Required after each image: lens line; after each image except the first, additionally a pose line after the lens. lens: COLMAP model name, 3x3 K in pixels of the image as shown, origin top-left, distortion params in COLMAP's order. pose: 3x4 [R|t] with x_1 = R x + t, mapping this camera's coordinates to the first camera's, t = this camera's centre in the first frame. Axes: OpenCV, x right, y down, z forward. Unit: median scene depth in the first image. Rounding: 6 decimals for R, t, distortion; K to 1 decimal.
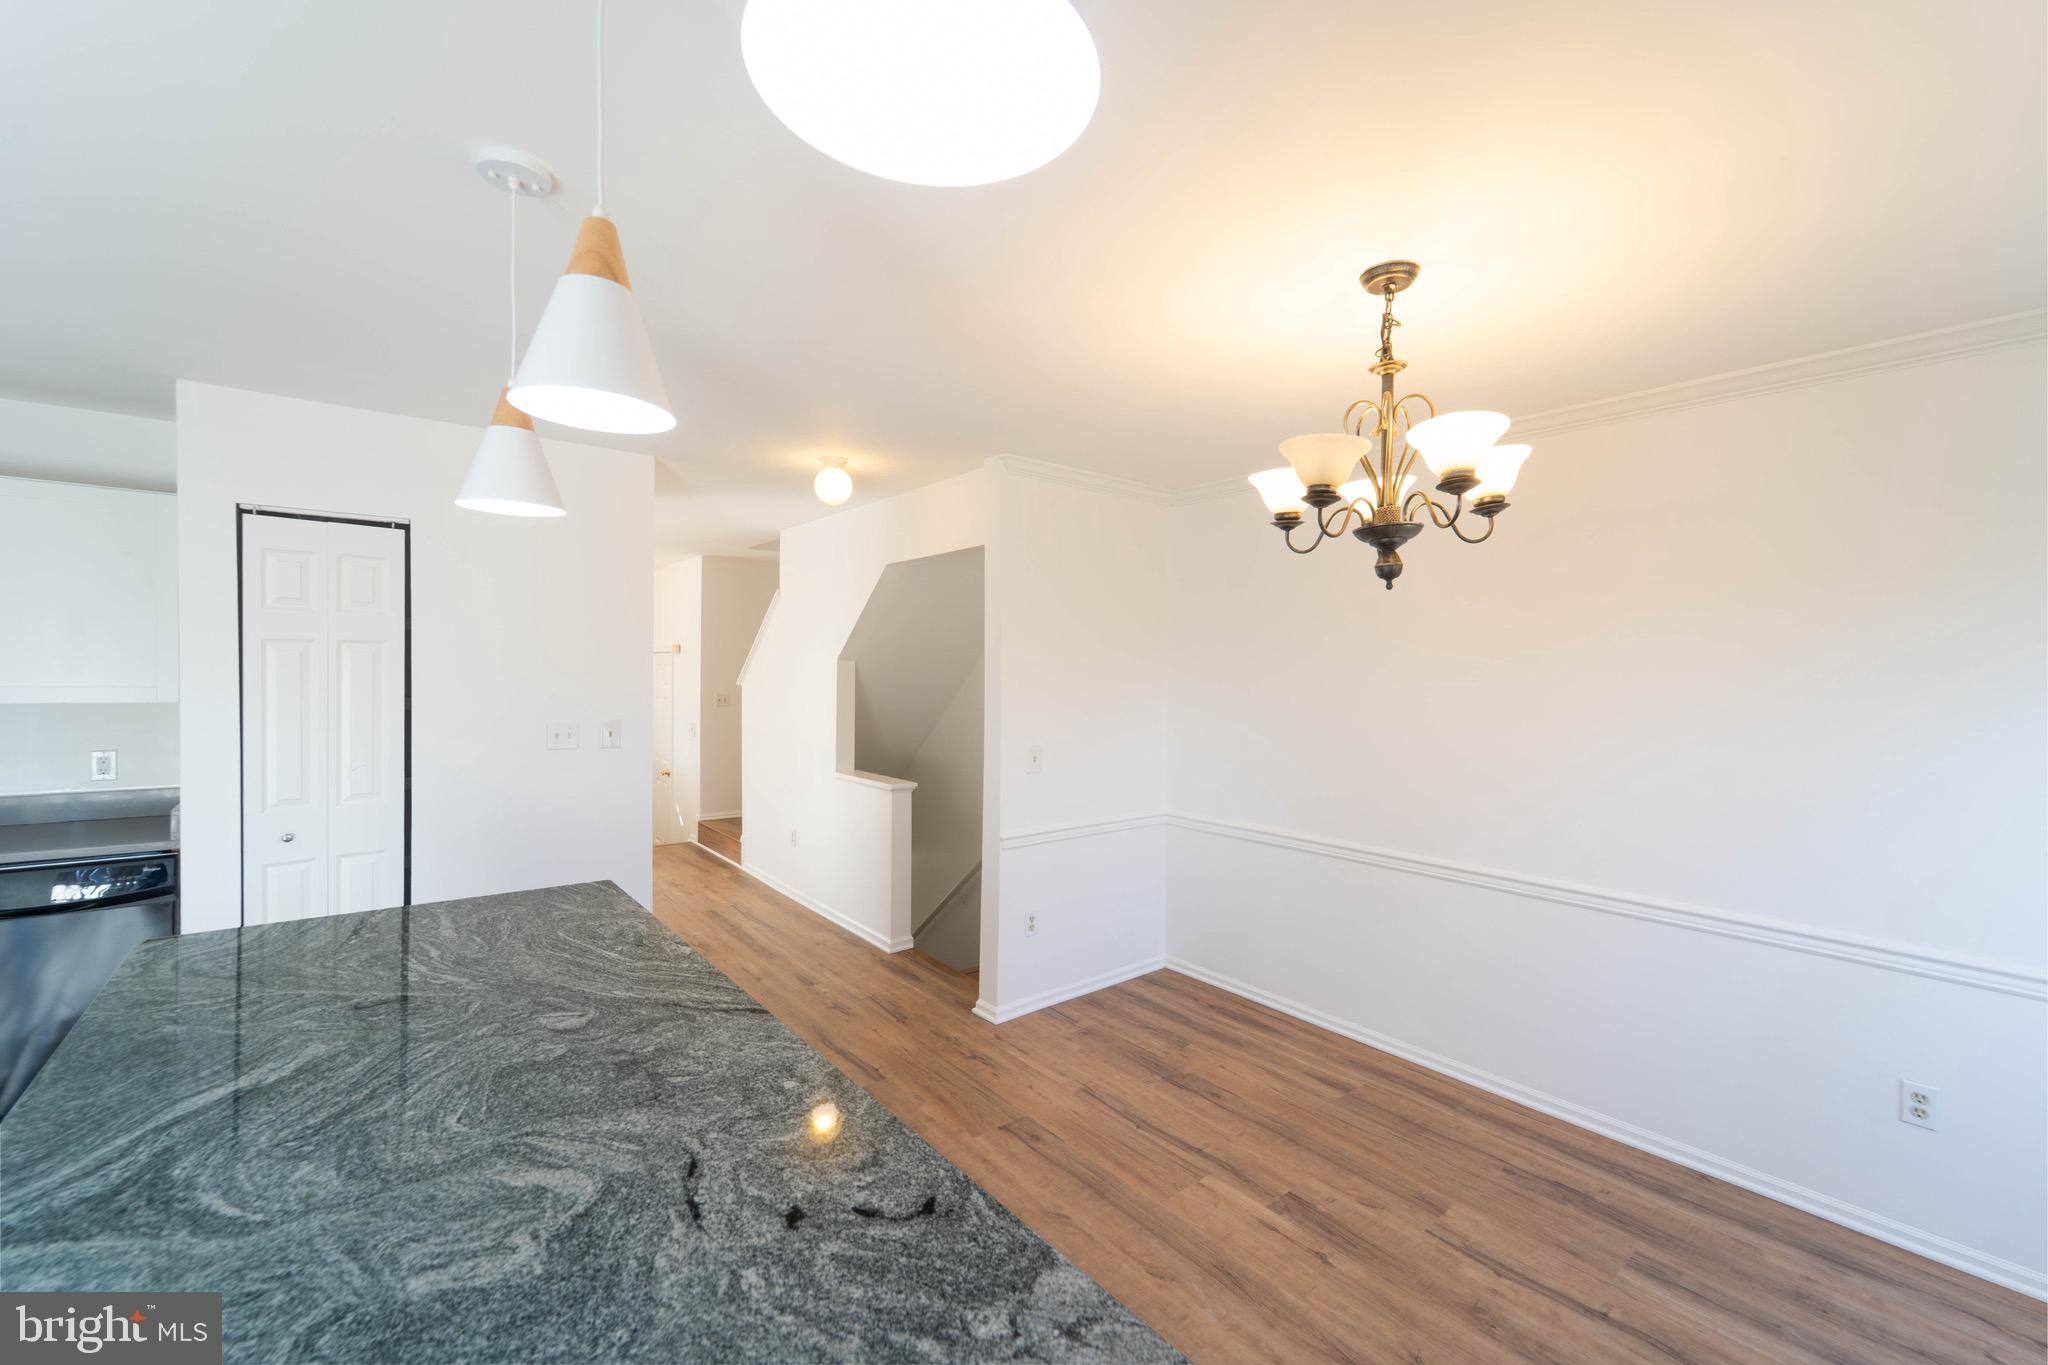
lens RADIAL K [[834.6, 0, 1035.7], [0, 834.6, 686.6], [0, 0, 1]] dist [0.001199, -0.002908]
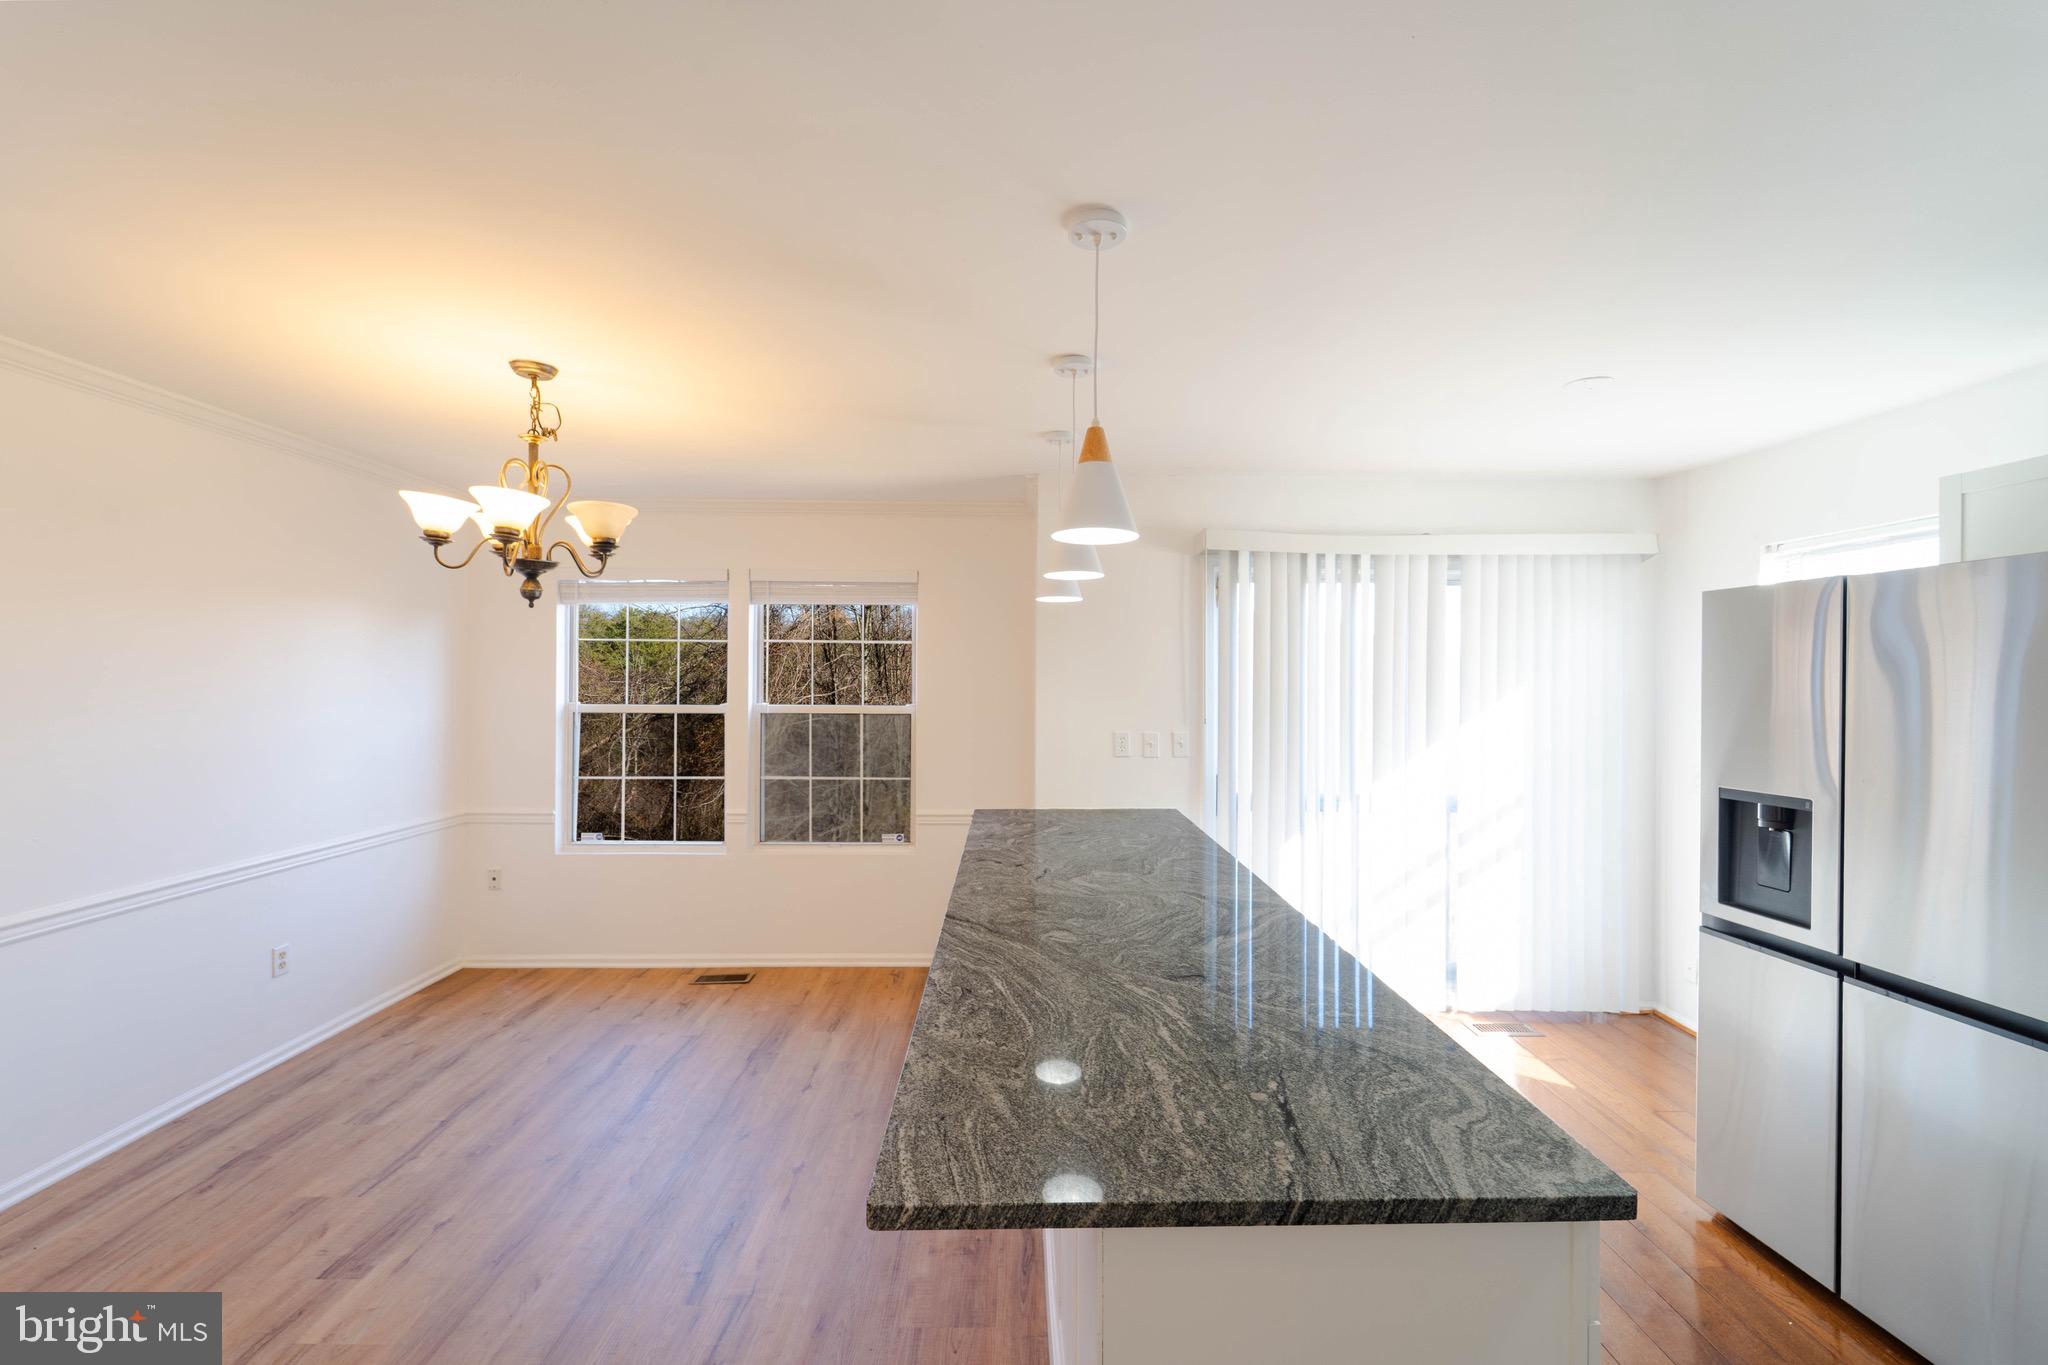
lens RADIAL K [[828.6, 0, 1029.4], [0, 828.6, 679.9], [0, 0, 1]] dist [0.013825, -0.004157]
pose [[-0.783837, -0.025375, 0.620448, -1.126190], [-0.008435, 0.999508, 0.030222, -0.055750], [-0.620909, 0.018456, -0.783665, 1.735001]]
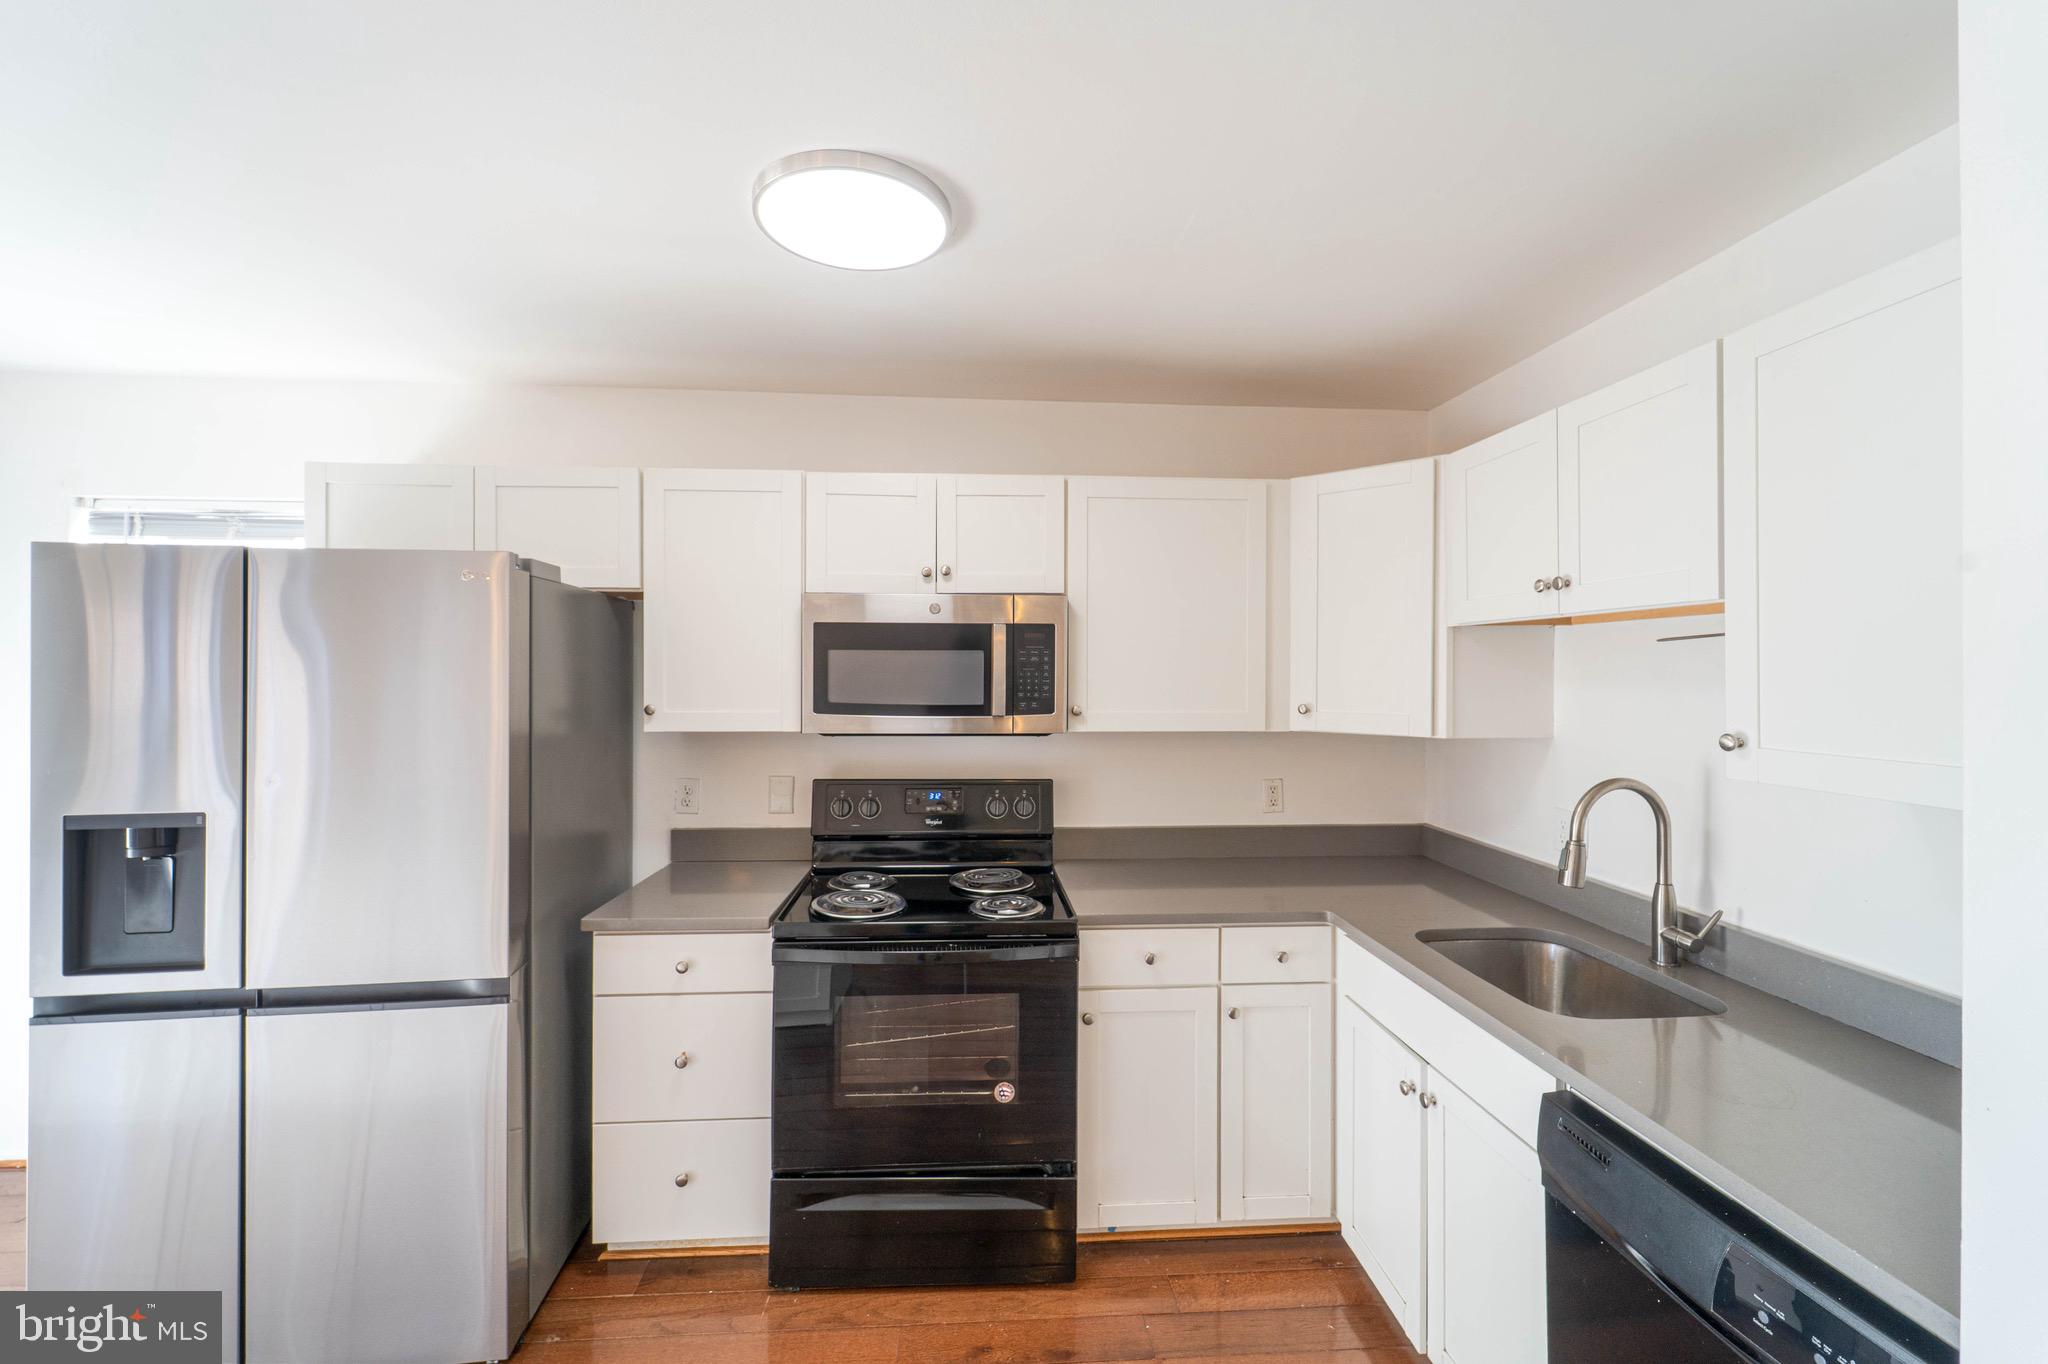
lens RADIAL K [[836.1, 0, 1018.0], [0, 836.1, 670.9], [0, 0, 1]] dist [0.001827, 0.000023]
pose [[-0.577929, -0.021074, -0.815815, -1.008168], [-0.029649, 0.999549, -0.004817, -0.047932], [0.815548, 0.021405, -0.578293, 1.453129]]
